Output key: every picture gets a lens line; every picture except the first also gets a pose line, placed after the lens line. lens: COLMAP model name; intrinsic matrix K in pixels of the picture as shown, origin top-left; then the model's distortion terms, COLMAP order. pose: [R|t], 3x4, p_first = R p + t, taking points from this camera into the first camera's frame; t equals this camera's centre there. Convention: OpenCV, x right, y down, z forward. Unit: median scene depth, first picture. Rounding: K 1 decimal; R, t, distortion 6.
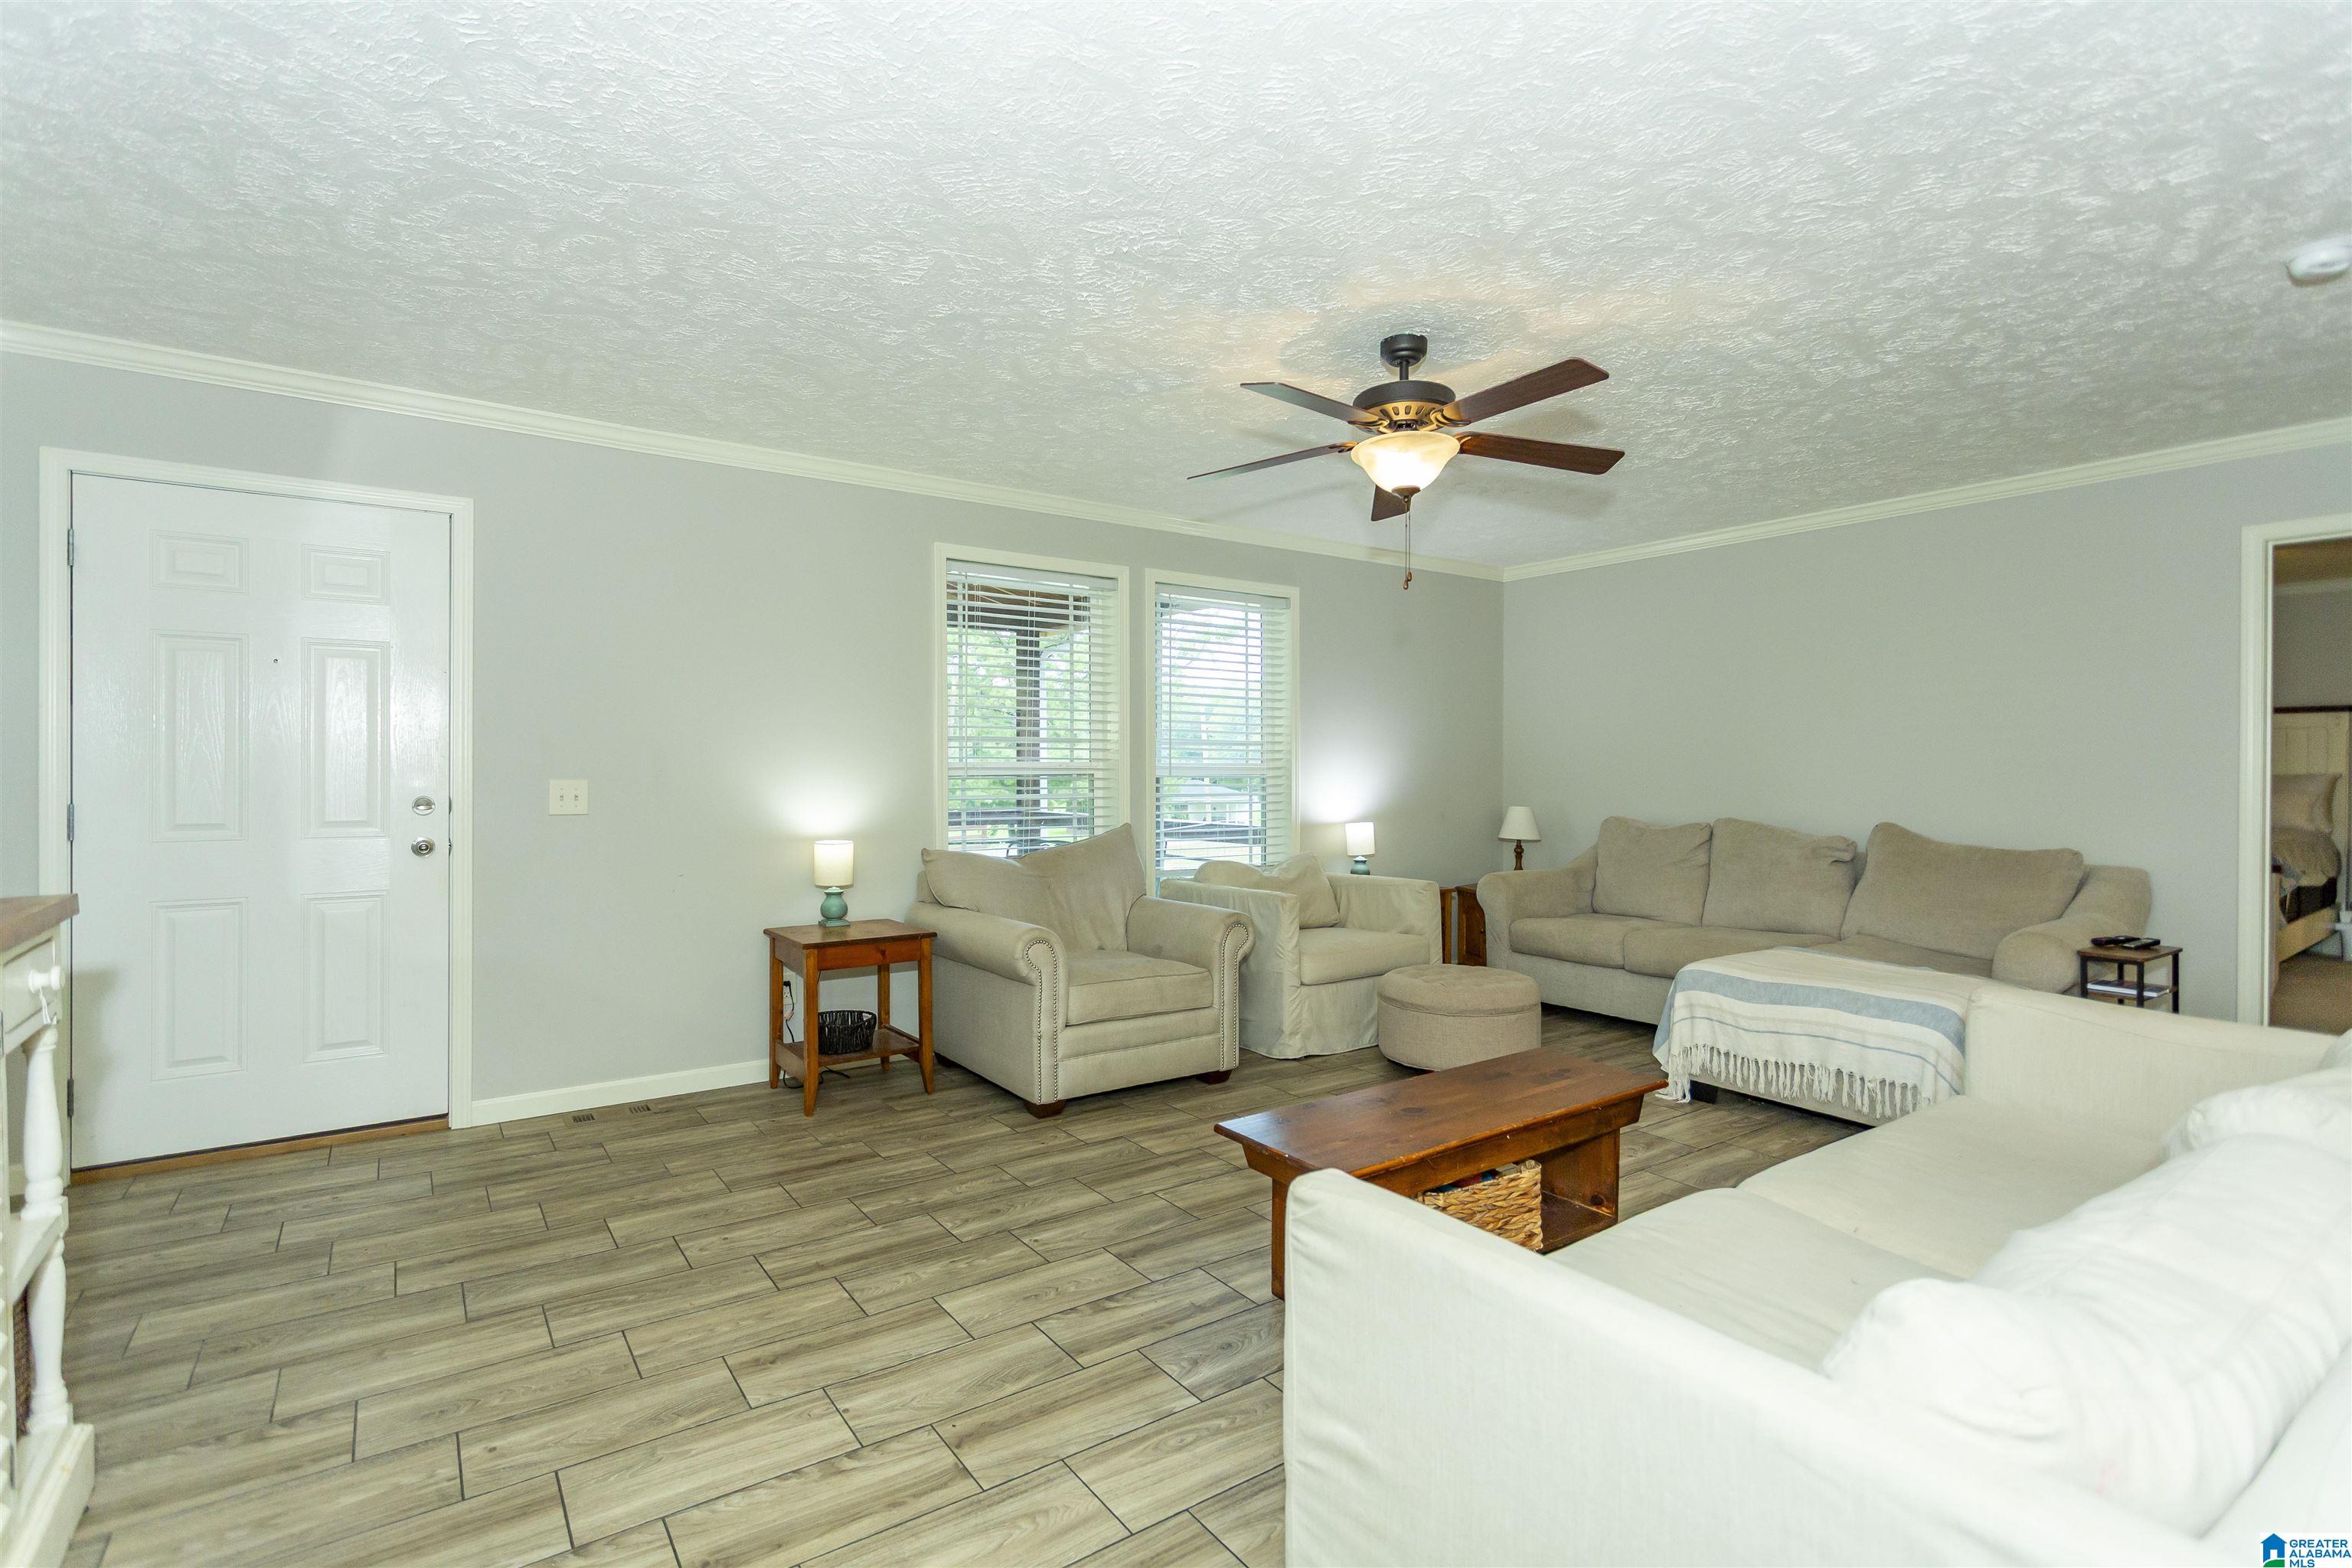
lens RADIAL K [[1111.6, 0, 1193.9], [0, 1111.6, 772.2], [0, 0, 1]] dist [0.006337, 0.000238]
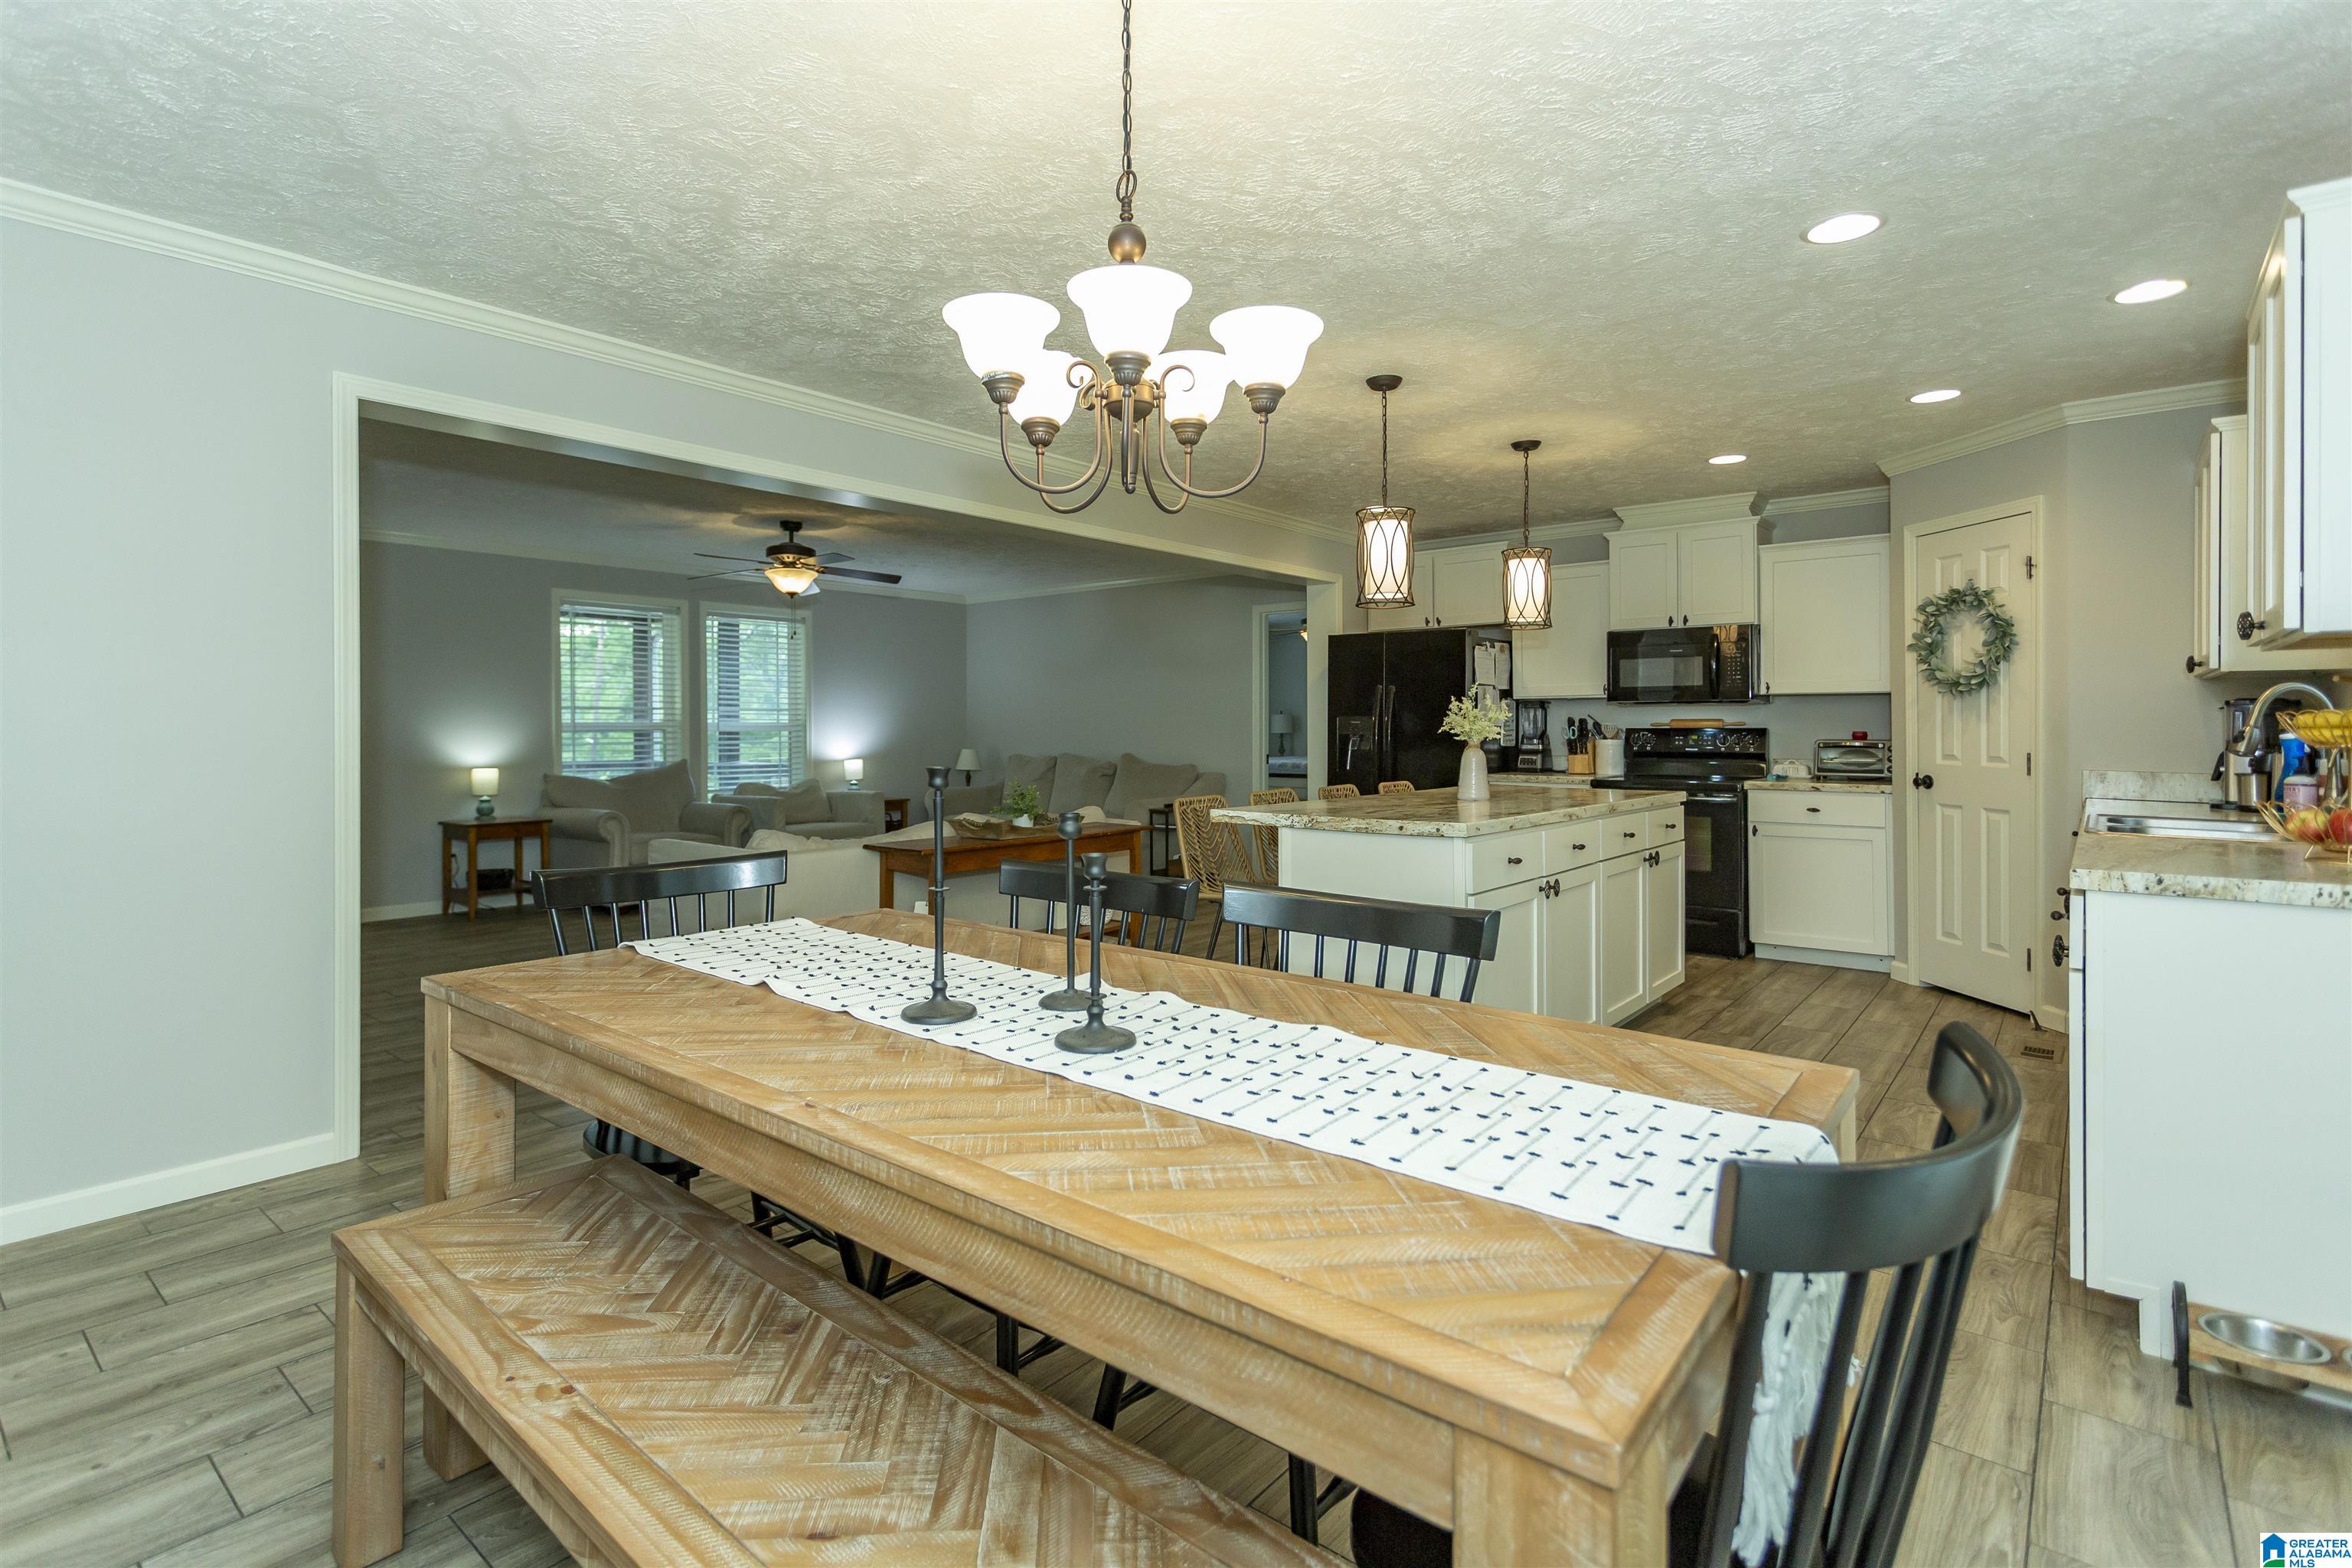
lens RADIAL K [[1111.6, 0, 1168.5], [0, 1111.6, 732.3], [0, 0, 1]] dist [0.006337, 0.000238]
pose [[0.967201, -0.007249, 0.253909, 0.255148], [0.007911, 0.999967, -0.001583, 0.017276], [-0.253890, 0.003540, 0.967227, -0.913658]]
